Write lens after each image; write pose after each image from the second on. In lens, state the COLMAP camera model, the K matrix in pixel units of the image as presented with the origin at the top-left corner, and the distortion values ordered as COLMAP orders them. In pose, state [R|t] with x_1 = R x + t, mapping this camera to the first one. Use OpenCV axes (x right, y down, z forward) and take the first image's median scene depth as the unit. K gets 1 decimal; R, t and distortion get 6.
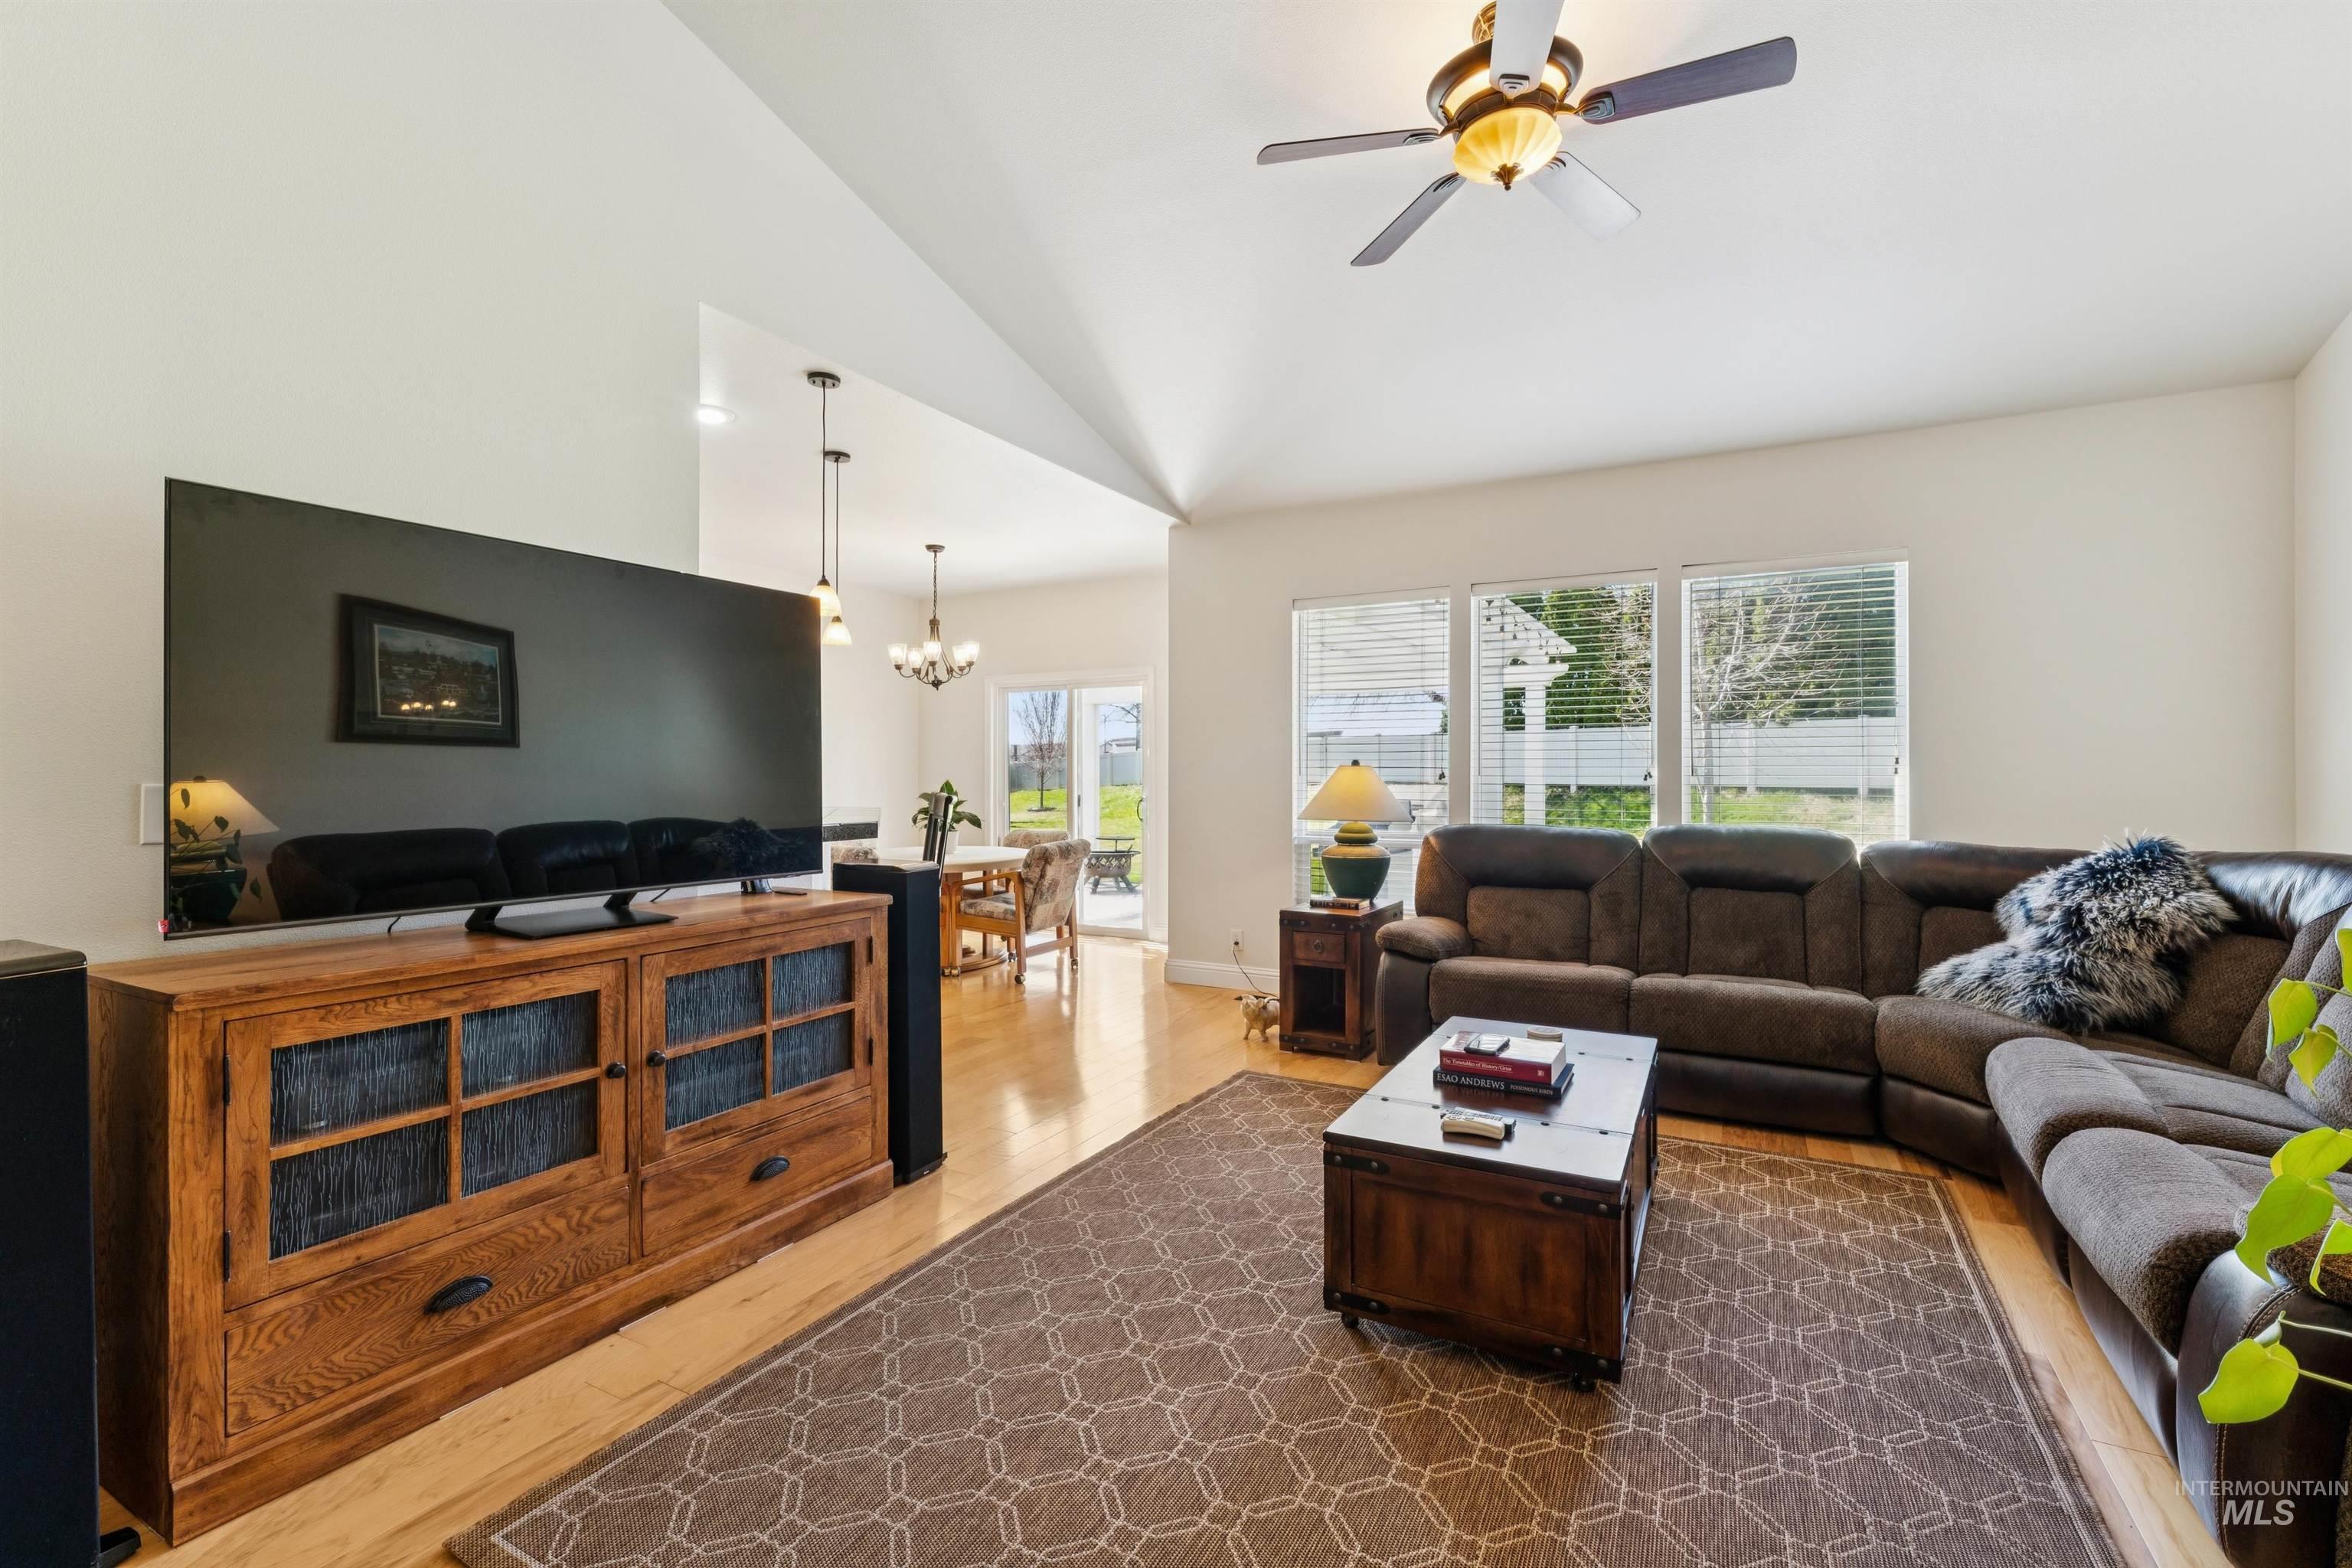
lens RADIAL K [[1016.7, 0, 1189.2], [0, 1016.7, 771.9], [0, 0, 1]] dist [-0.006439, 0.001044]
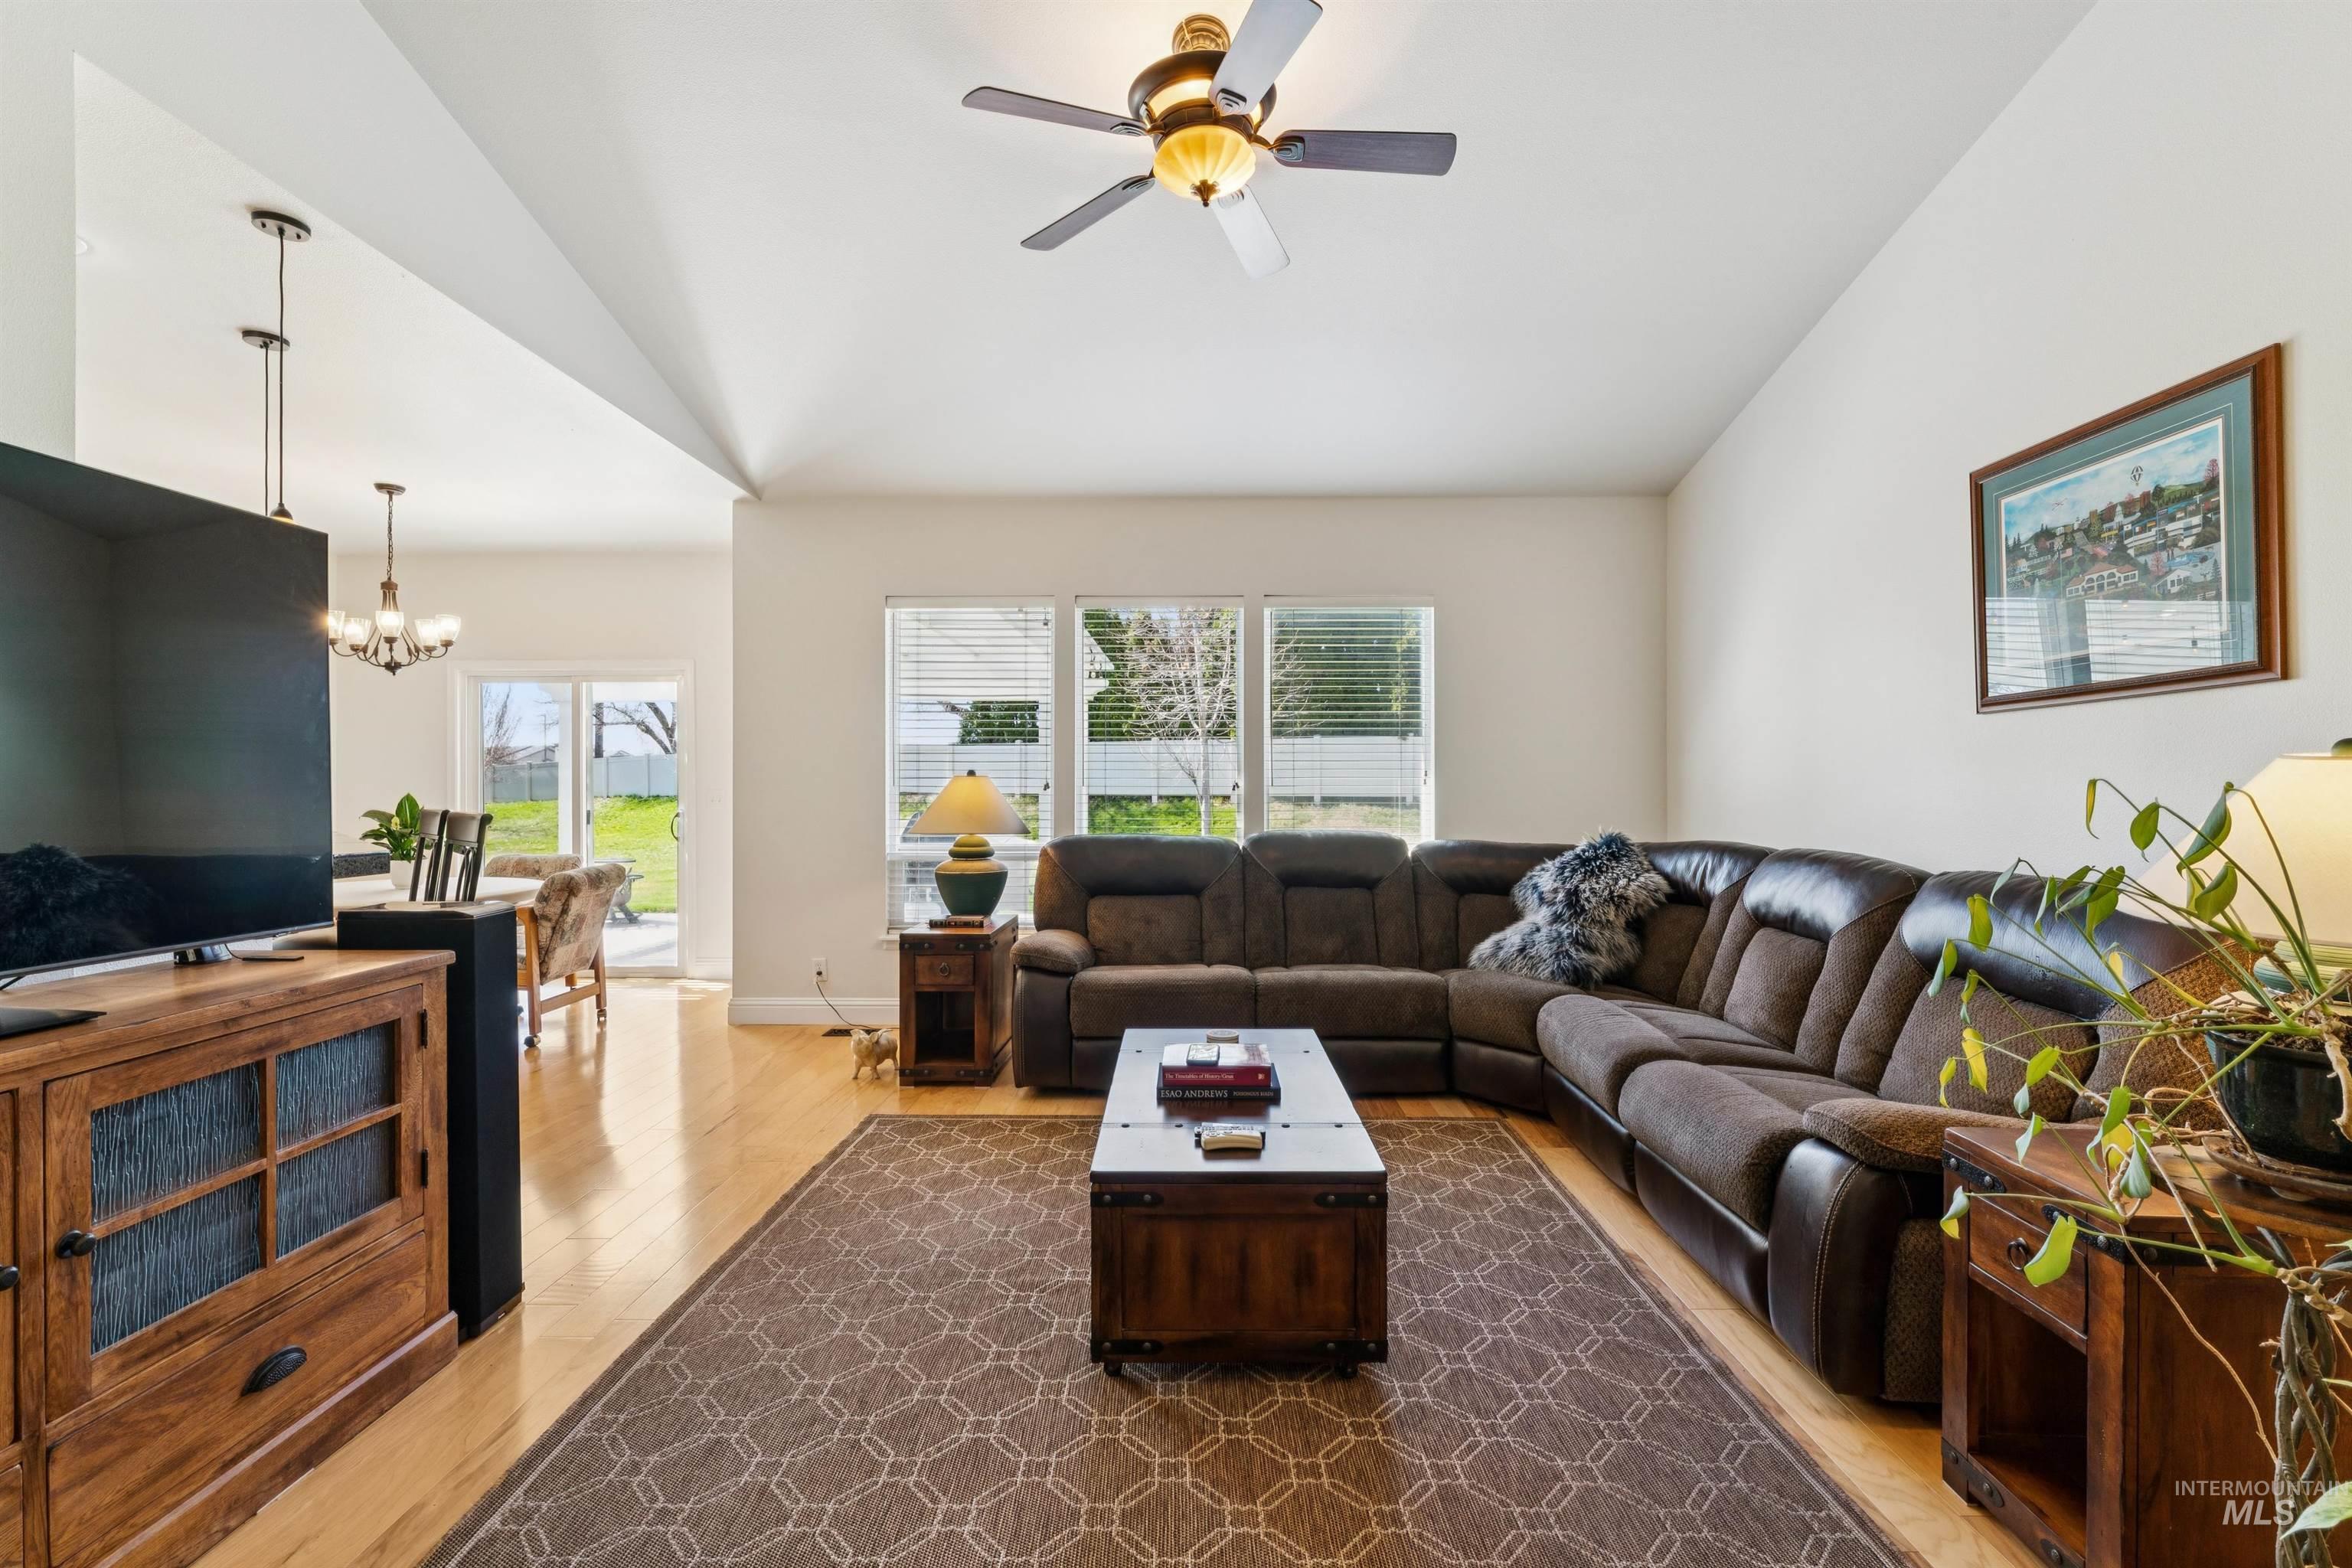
lens RADIAL K [[1016.7, 0, 1187.7], [0, 1016.7, 786.4], [0, 0, 1]] dist [-0.006439, 0.001044]
pose [[0.885156, -0.001498, 0.465292, -0.171211], [-0.000406, 0.999992, 0.003993, -0.000471], [-0.465295, -0.003723, 0.885148, 0.111299]]
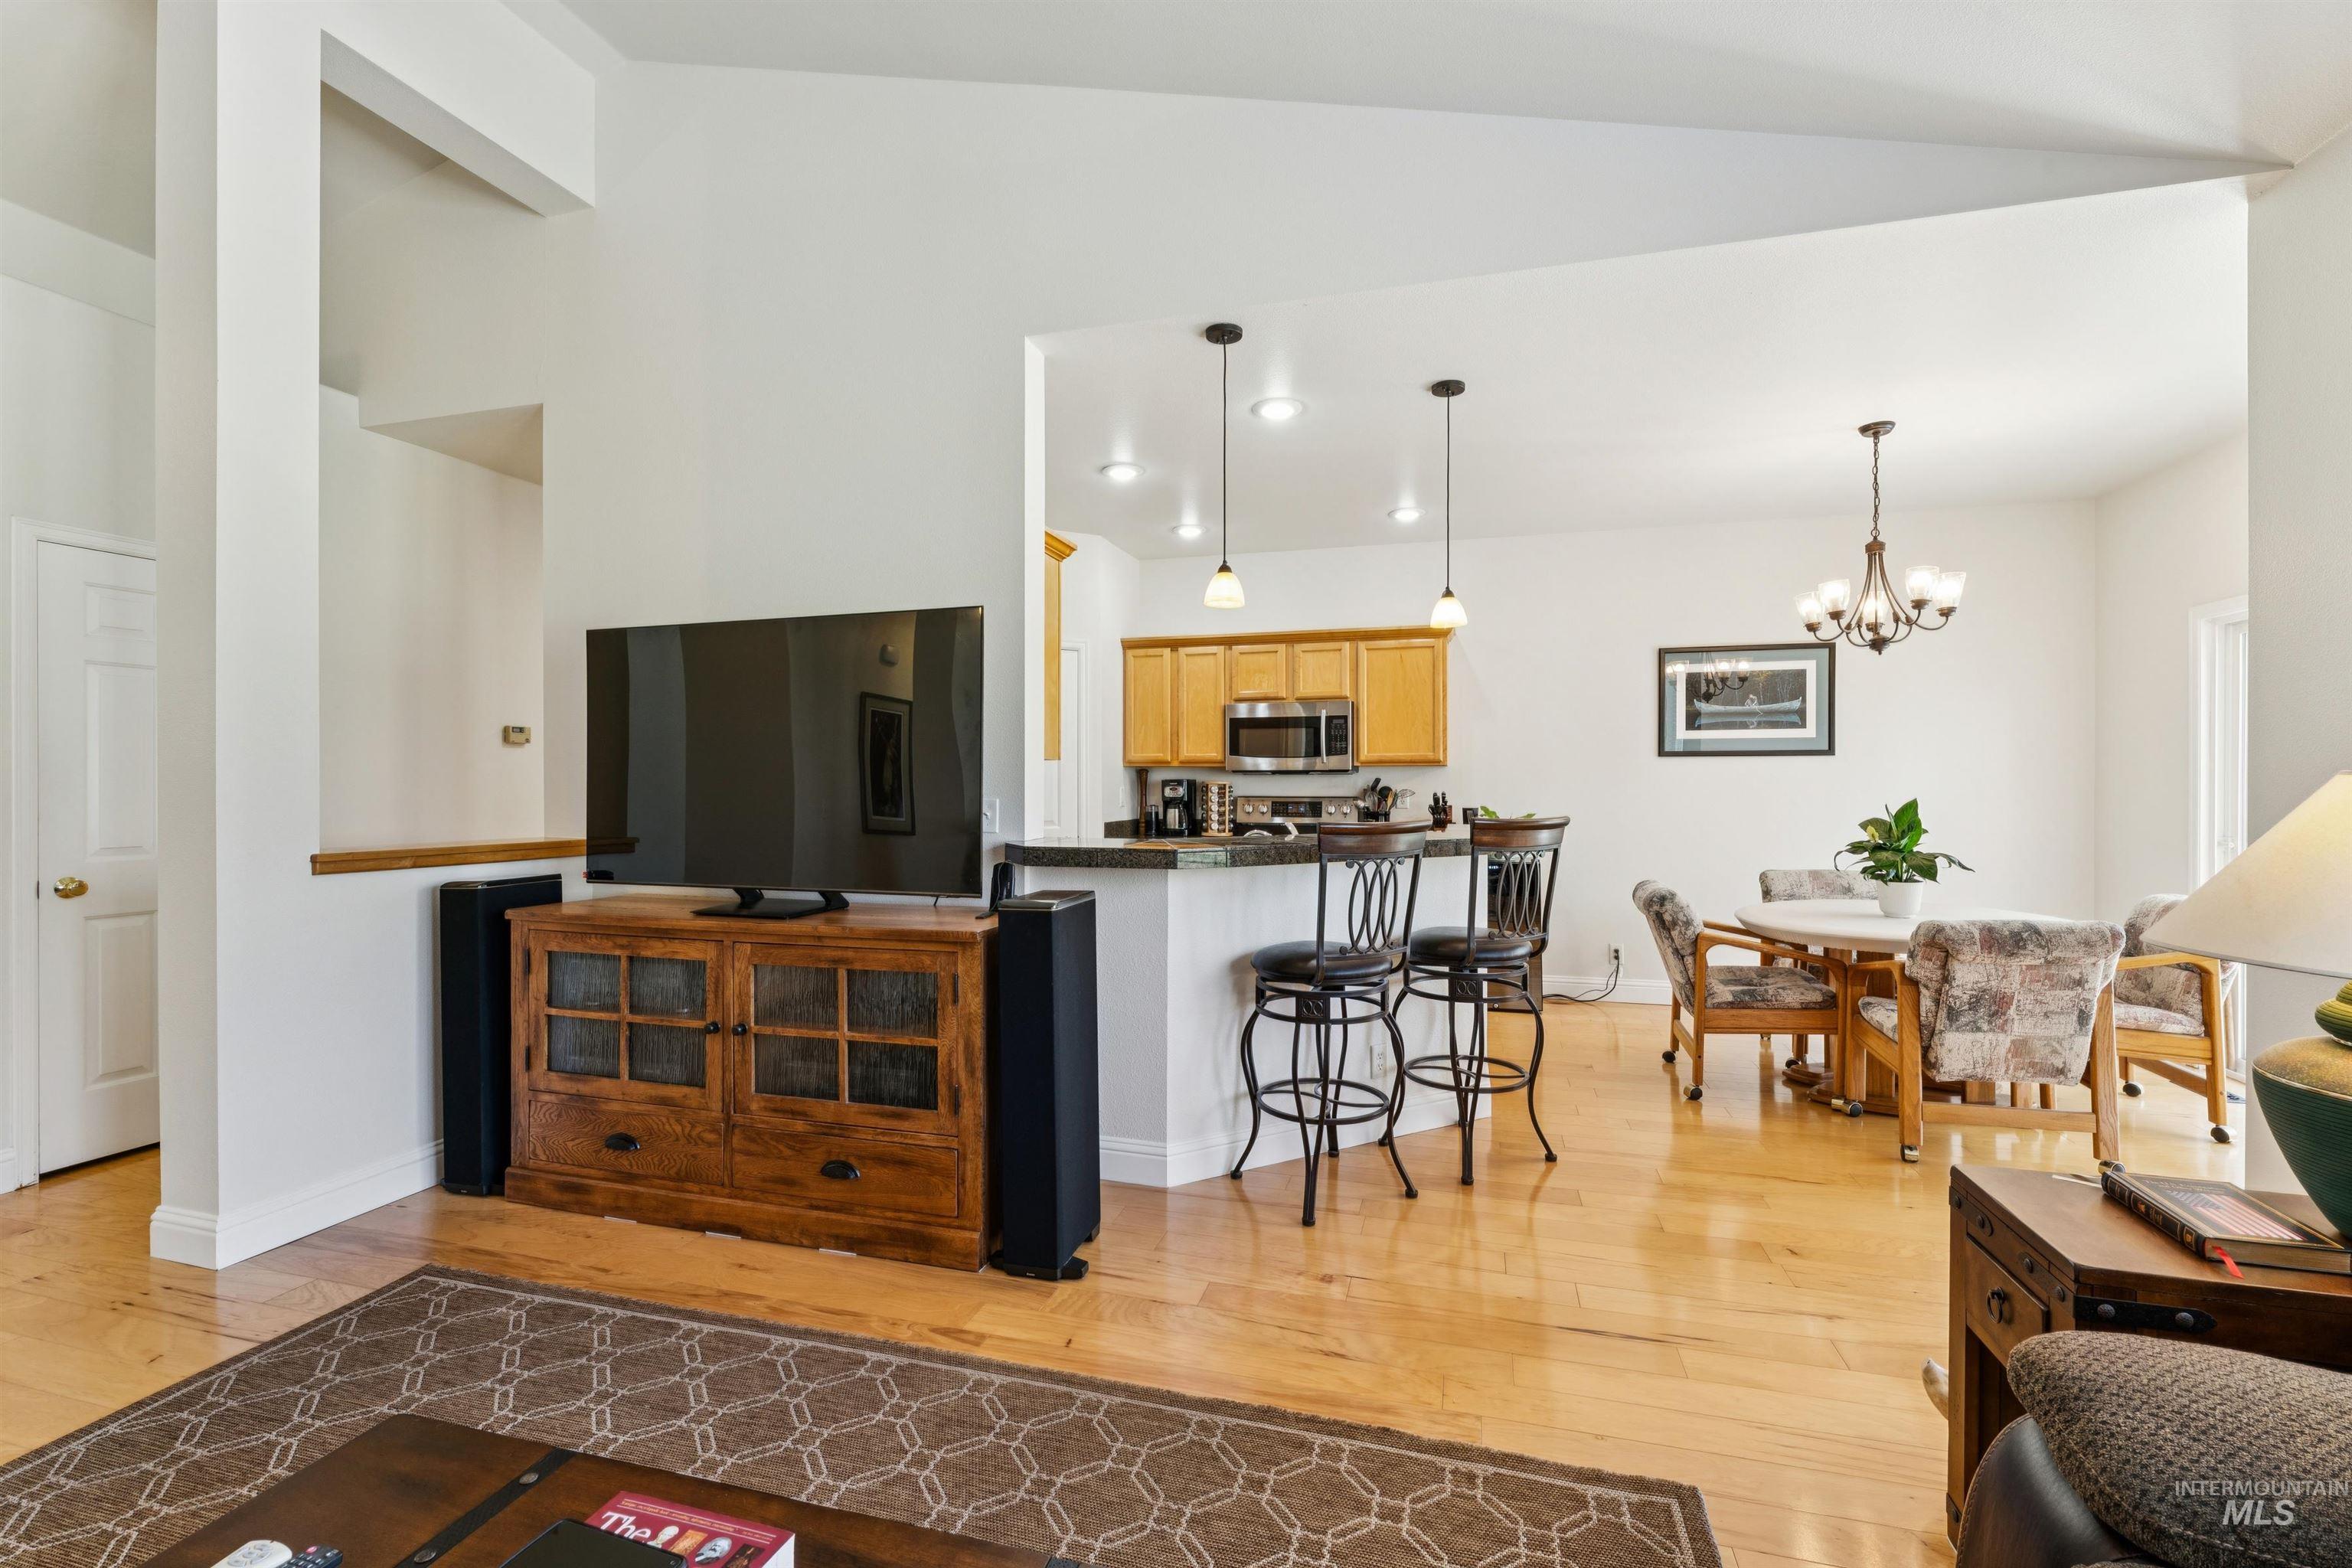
lens RADIAL K [[1016.7, 0, 1178.9], [0, 1016.7, 780.8], [0, 0, 1]] dist [-0.006439, 0.001044]
pose [[0.214872, 0.003546, -0.976636, 0.626526], [0.002589, 0.999988, 0.004200, -0.013569], [0.976639, -0.003431, 0.214860, 1.023687]]
